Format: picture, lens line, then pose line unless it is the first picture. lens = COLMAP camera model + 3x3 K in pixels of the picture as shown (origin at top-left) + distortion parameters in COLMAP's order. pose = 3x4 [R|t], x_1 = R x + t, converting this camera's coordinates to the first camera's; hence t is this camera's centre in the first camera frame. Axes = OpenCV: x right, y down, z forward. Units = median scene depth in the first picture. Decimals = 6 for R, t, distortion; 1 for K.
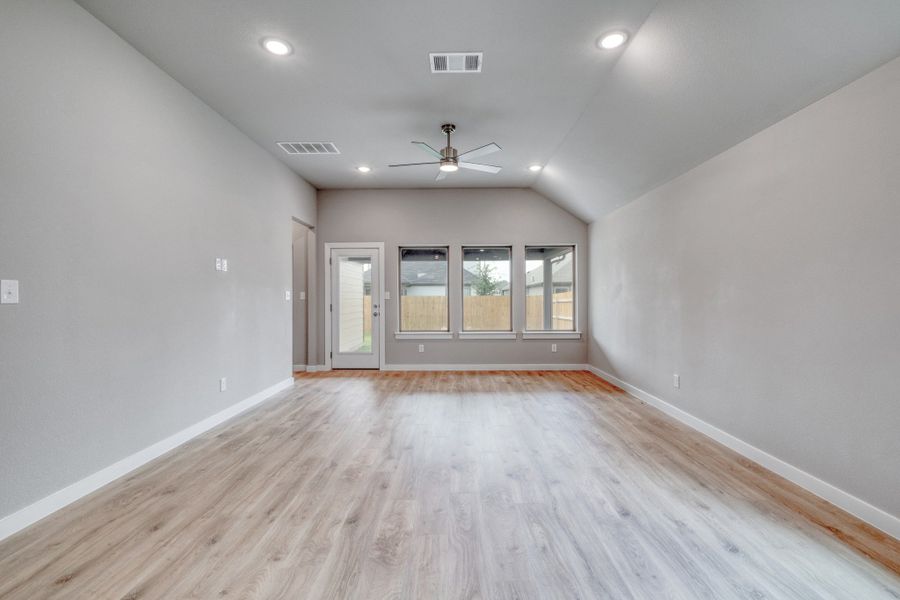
lens RADIAL K [[387.2, 0, 452.5], [0, 387.2, 297.5], [0, 0, 1]] dist [0.000277, -0.000228]
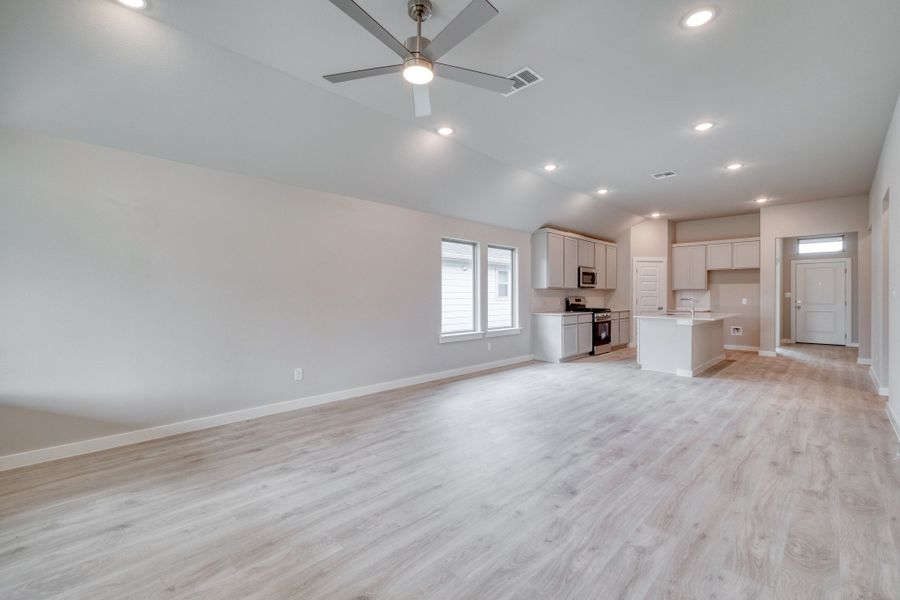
lens RADIAL K [[387.2, 0, 452.5], [0, 387.2, 297.5], [0, 0, 1]] dist [0.000277, -0.000228]
pose [[-0.715786, 0.001168, 0.698319, -0.711829], [0.003616, 0.999991, 0.002034, 0.001890], [-0.698311, 0.003981, -0.715784, 2.169460]]
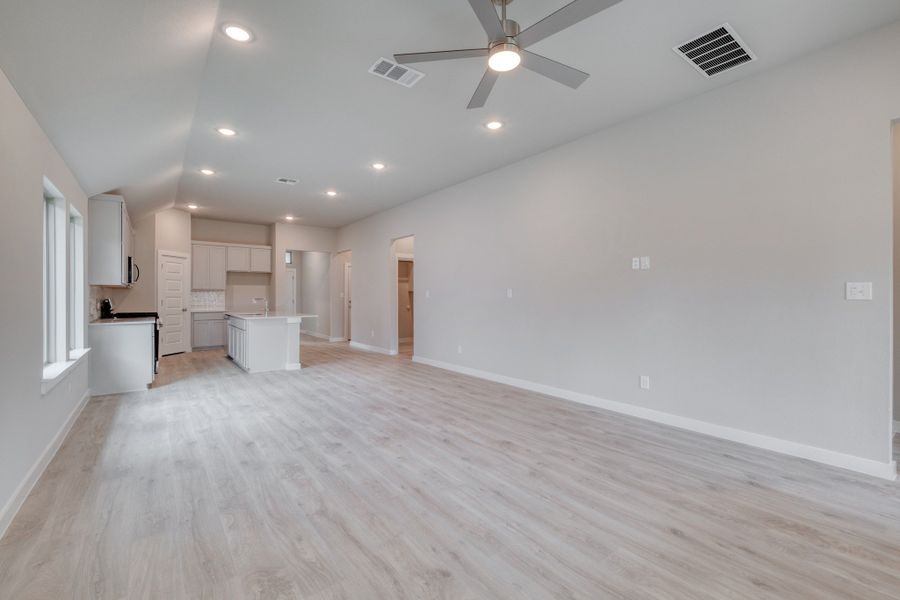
lens RADIAL K [[384.8, 0, 451.0], [0, 384.8, 296.7], [0, 0, 1]] dist [-0.000611, -0.000397]
pose [[-0.789465, 0.007290, -0.613752, 0.608476], [0.003663, 0.999968, 0.007166, -0.008549], [0.613784, 0.003409, -0.789466, 2.171539]]
